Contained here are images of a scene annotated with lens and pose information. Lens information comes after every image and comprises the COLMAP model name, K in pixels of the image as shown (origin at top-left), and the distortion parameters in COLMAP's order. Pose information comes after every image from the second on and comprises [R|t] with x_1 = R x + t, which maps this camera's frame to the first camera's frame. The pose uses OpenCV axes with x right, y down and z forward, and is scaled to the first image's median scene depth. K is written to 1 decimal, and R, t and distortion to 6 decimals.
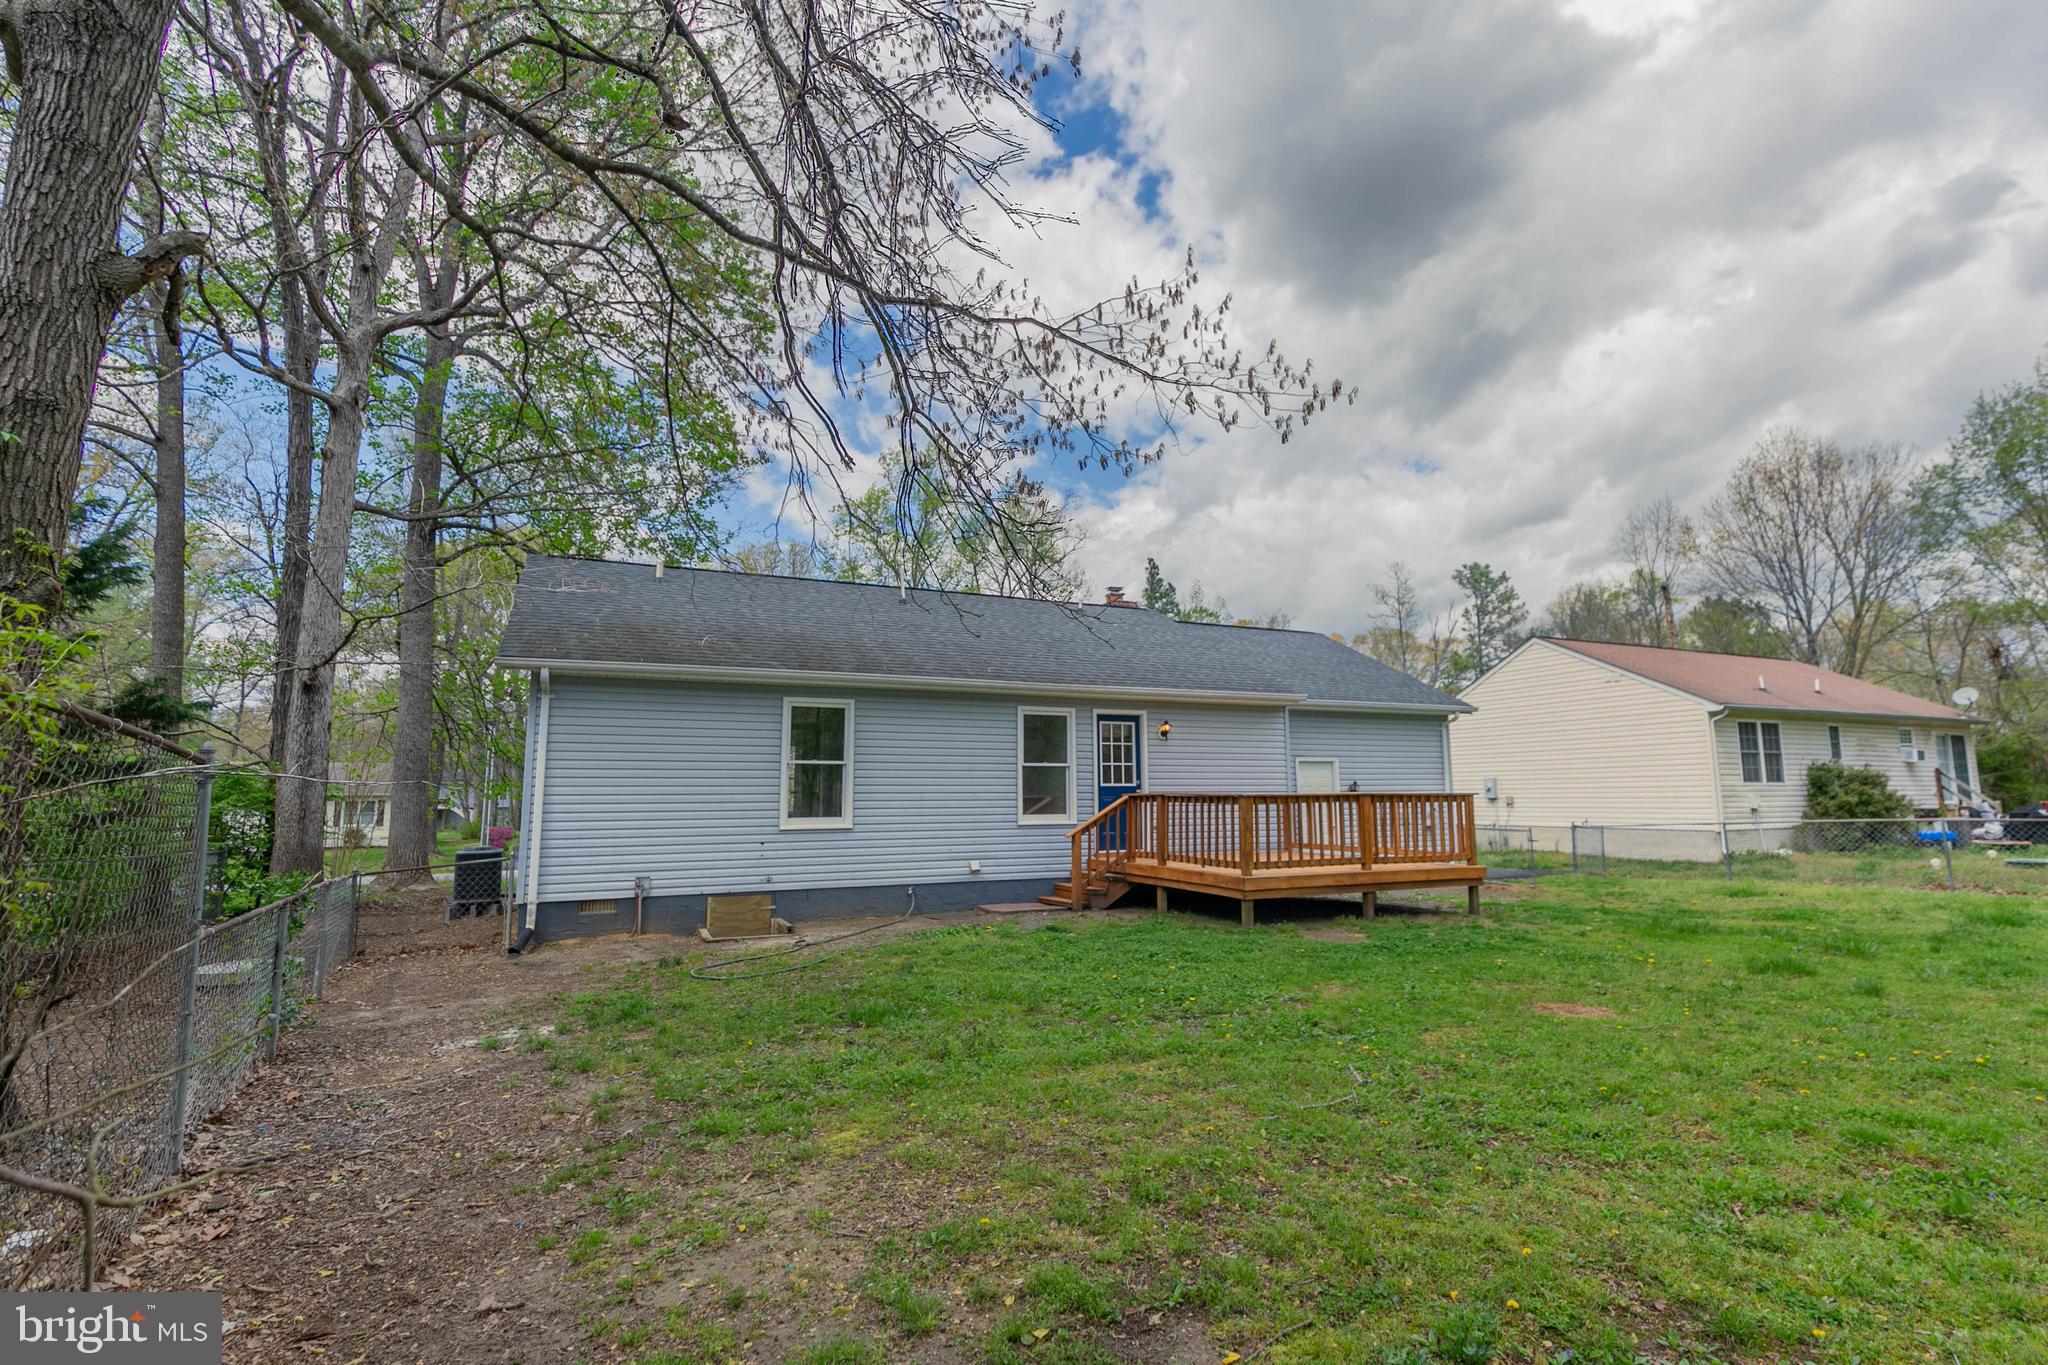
lens RADIAL K [[945.4, 0, 1027.2], [0, 945.4, 664.0], [0, 0, 1]] dist [0.000734, 0.000575]
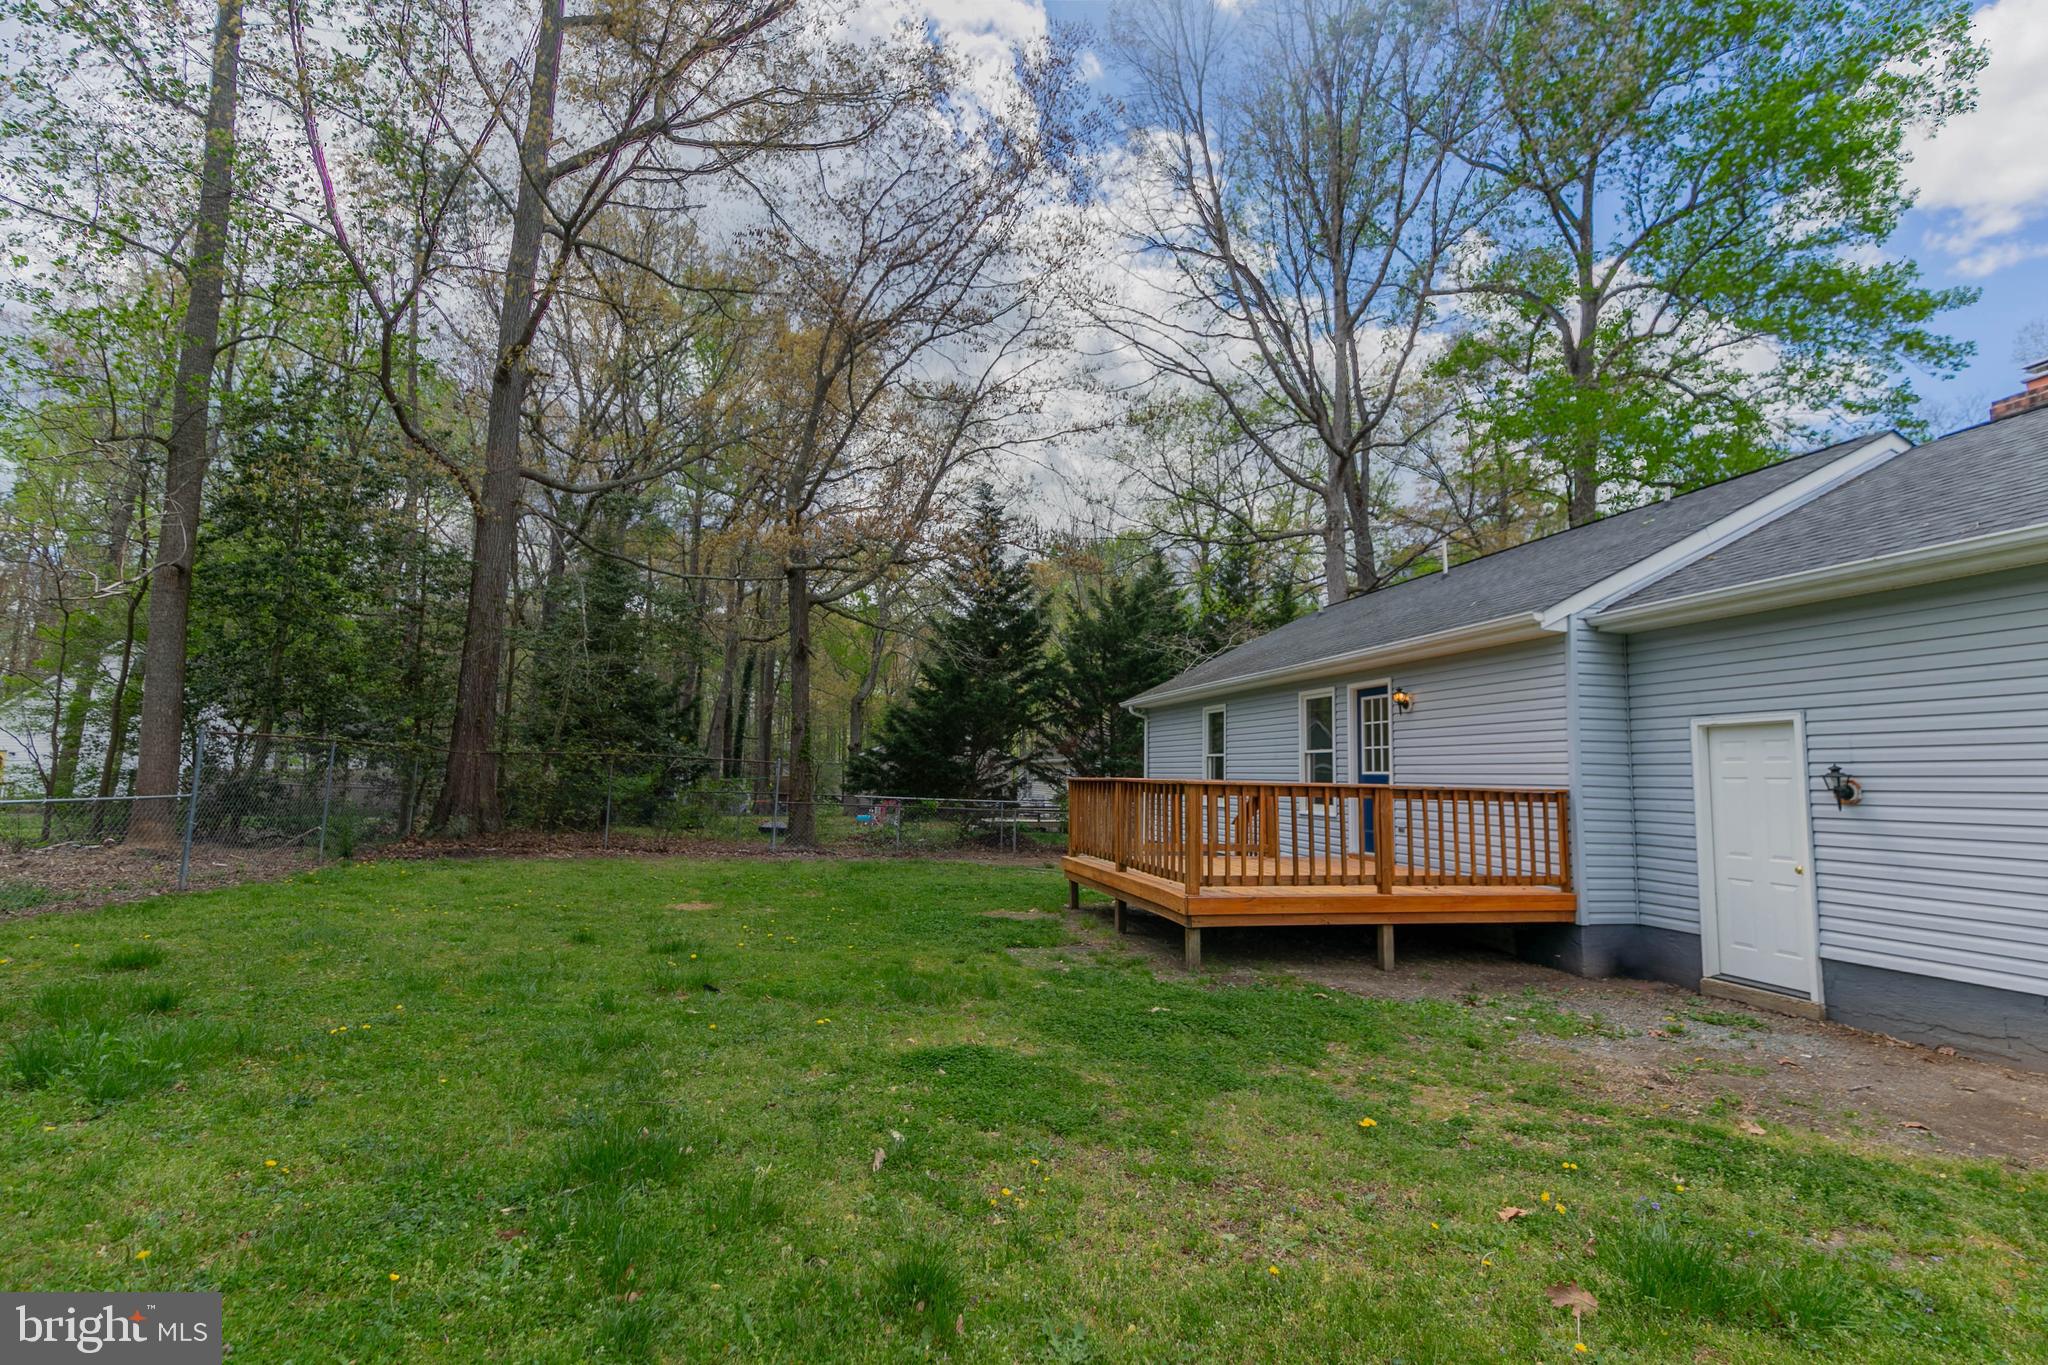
lens RADIAL K [[945.4, 0, 1027.2], [0, 945.4, 664.0], [0, 0, 1]] dist [0.000734, 0.000575]
pose [[-0.190920, -0.118572, -0.974418, 0.957544], [0.101786, 0.984935, -0.139795, 0.118970], [0.976314, -0.125872, -0.175975, 0.867214]]
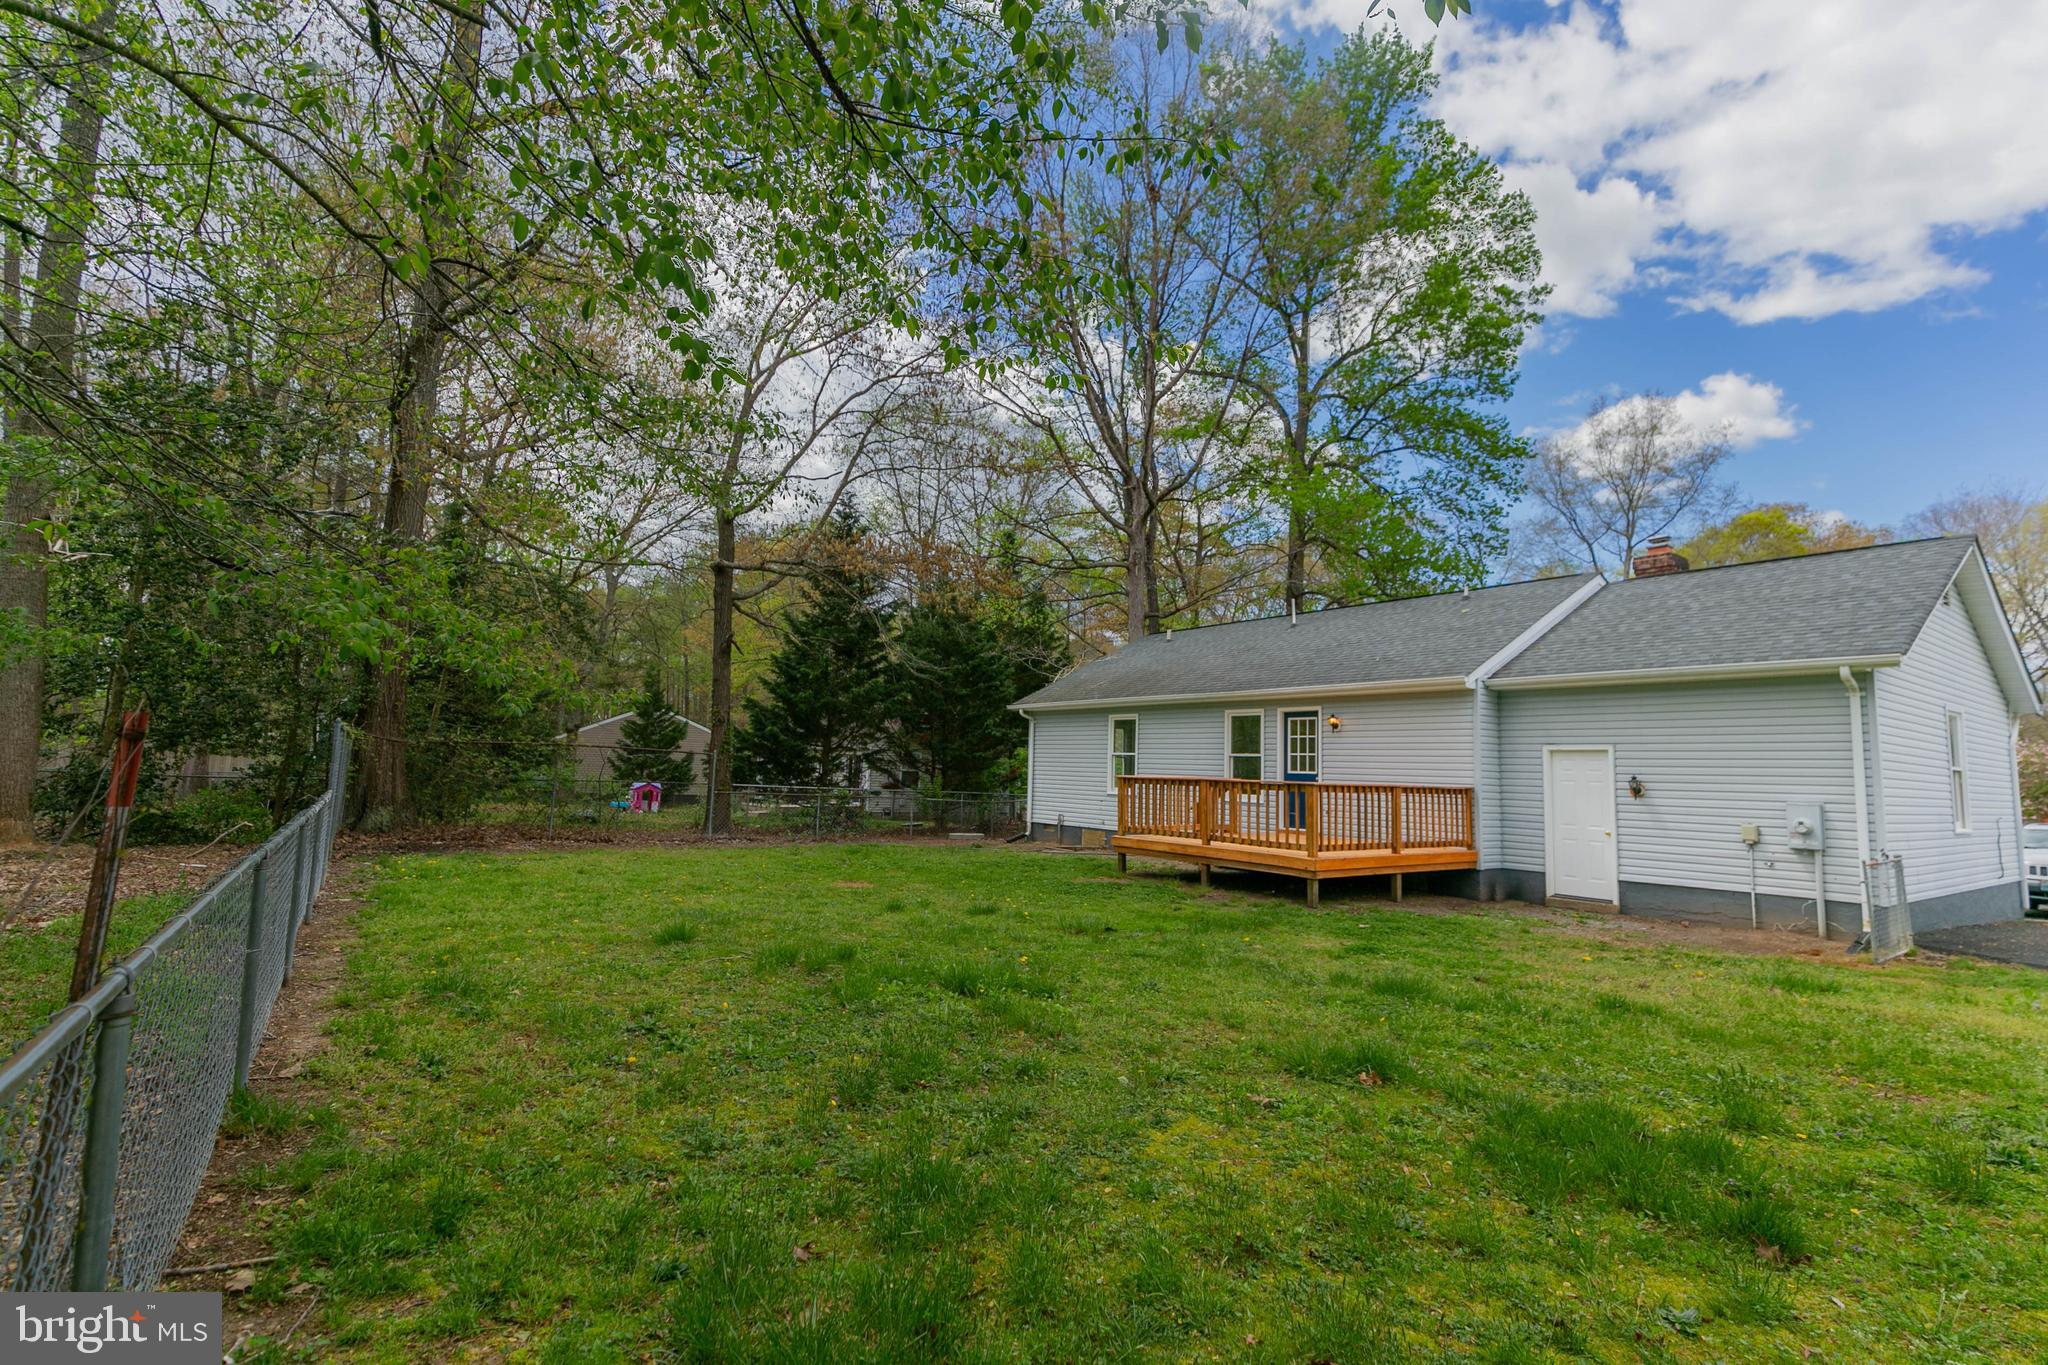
lens RADIAL K [[936.0, 0, 1025.1], [0, 936.0, 666.7], [0, 0, 1]] dist [-0.000124, -0.000177]
pose [[0.201256, -0.098691, -0.974554, 1.152325], [0.092808, 0.992357, -0.081328, 0.061636], [0.975132, -0.074079, 0.208877, 0.447927]]
